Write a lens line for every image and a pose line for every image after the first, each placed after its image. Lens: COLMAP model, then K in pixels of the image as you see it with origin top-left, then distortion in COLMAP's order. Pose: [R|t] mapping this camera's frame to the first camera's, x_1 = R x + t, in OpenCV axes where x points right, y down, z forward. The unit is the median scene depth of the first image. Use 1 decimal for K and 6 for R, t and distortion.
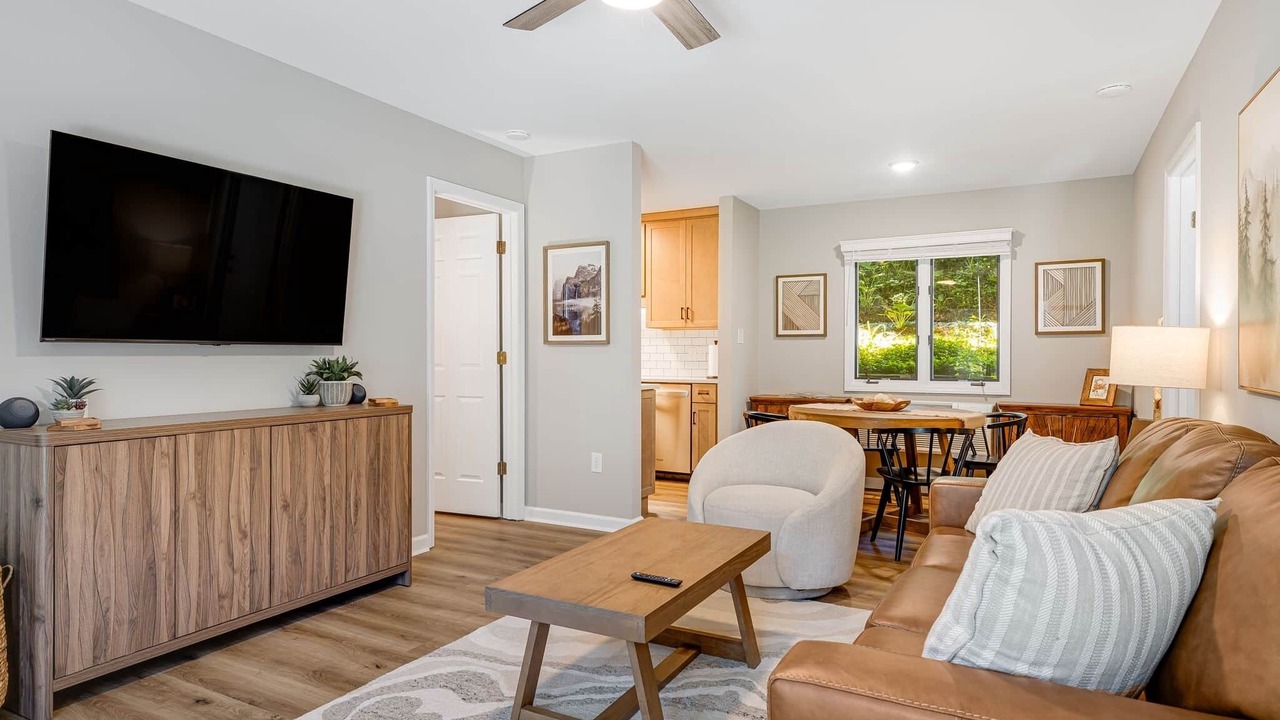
lens RADIAL K [[736.5, 0, 635.3], [0, 736.5, 359.4], [0, 0, 1]] dist [0.005567, 0.000793]
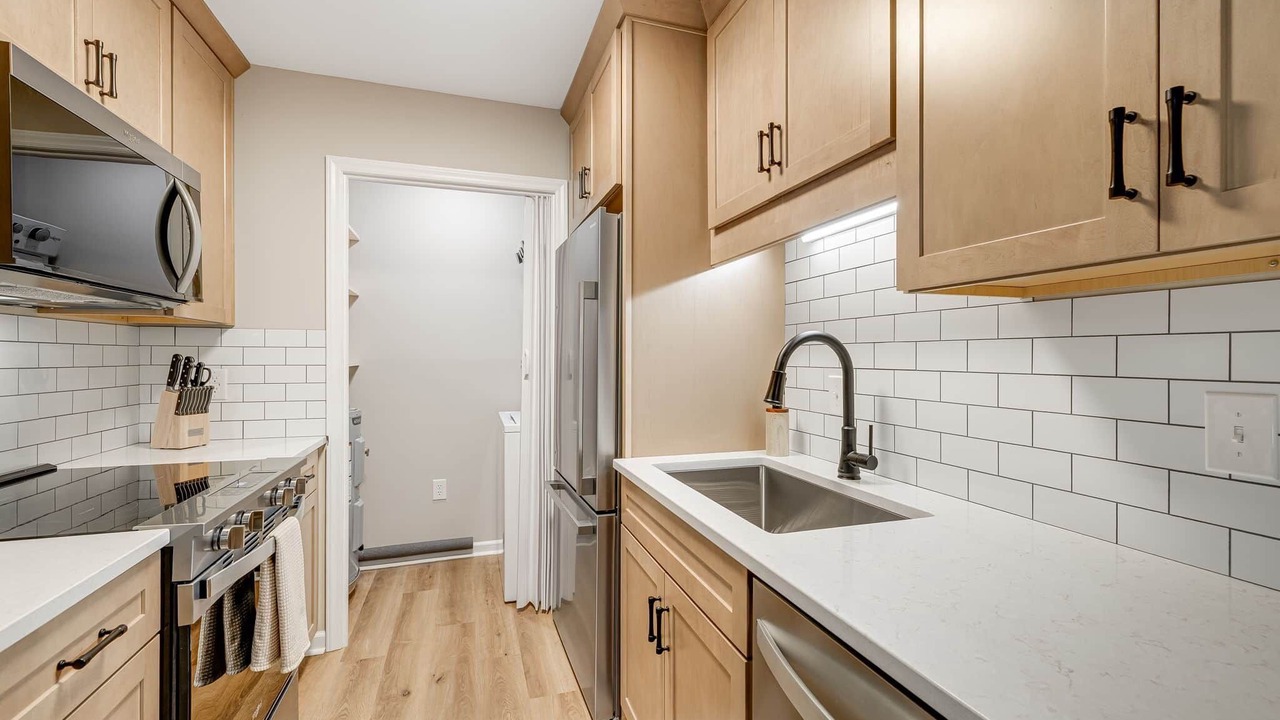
lens RADIAL K [[545.6, 0, 629.2], [0, 545.6, 355.8], [0, 0, 1]] dist [-0.001106, 0.001388]
pose [[0.725551, -0.003867, -0.688157, 0.105204], [-0.002211, 0.999966, -0.007950, -0.038177], [0.688164, 0.007290, 0.725518, 1.360587]]
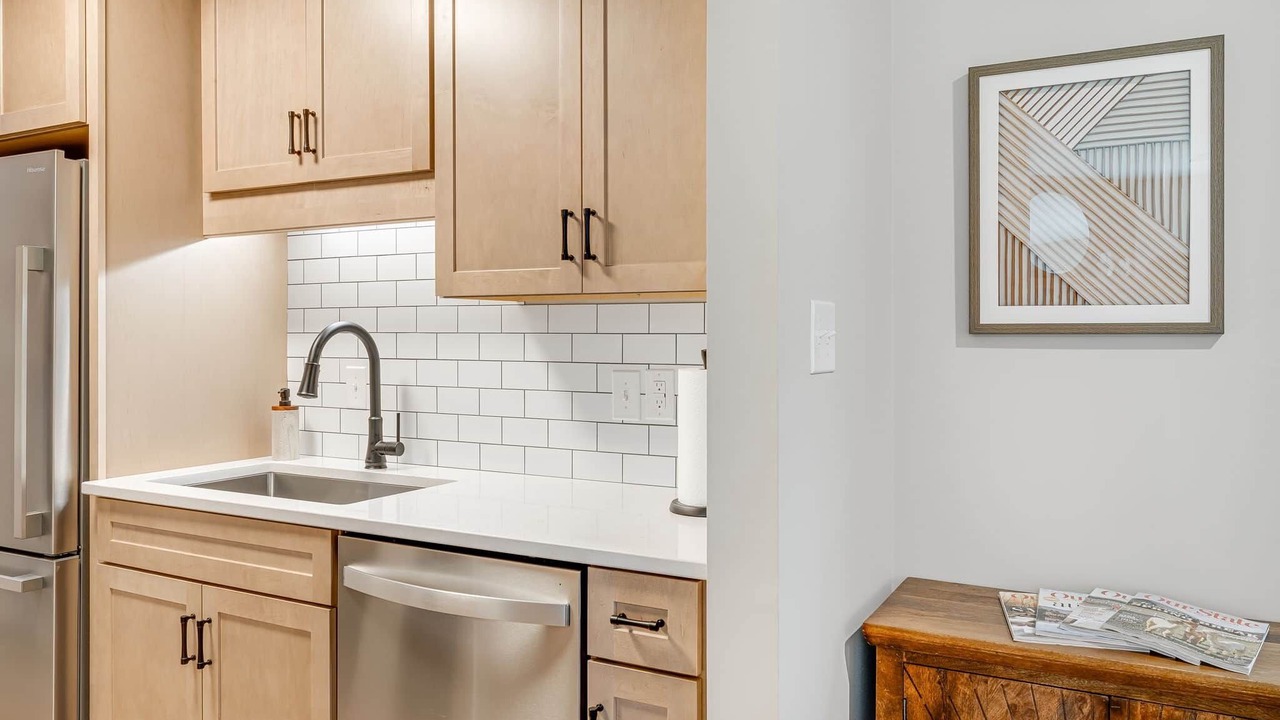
lens RADIAL K [[972.5, 0, 637.1], [0, 972.5, 350.4], [0, 0, 1]] dist [0.029973, 0.002374]
pose [[0.999992, -0.003940, -0.000009, 0.135635], [0.003940, 0.999911, 0.012727, -0.046104], [-0.000041, -0.012727, 0.999919, 1.079398]]
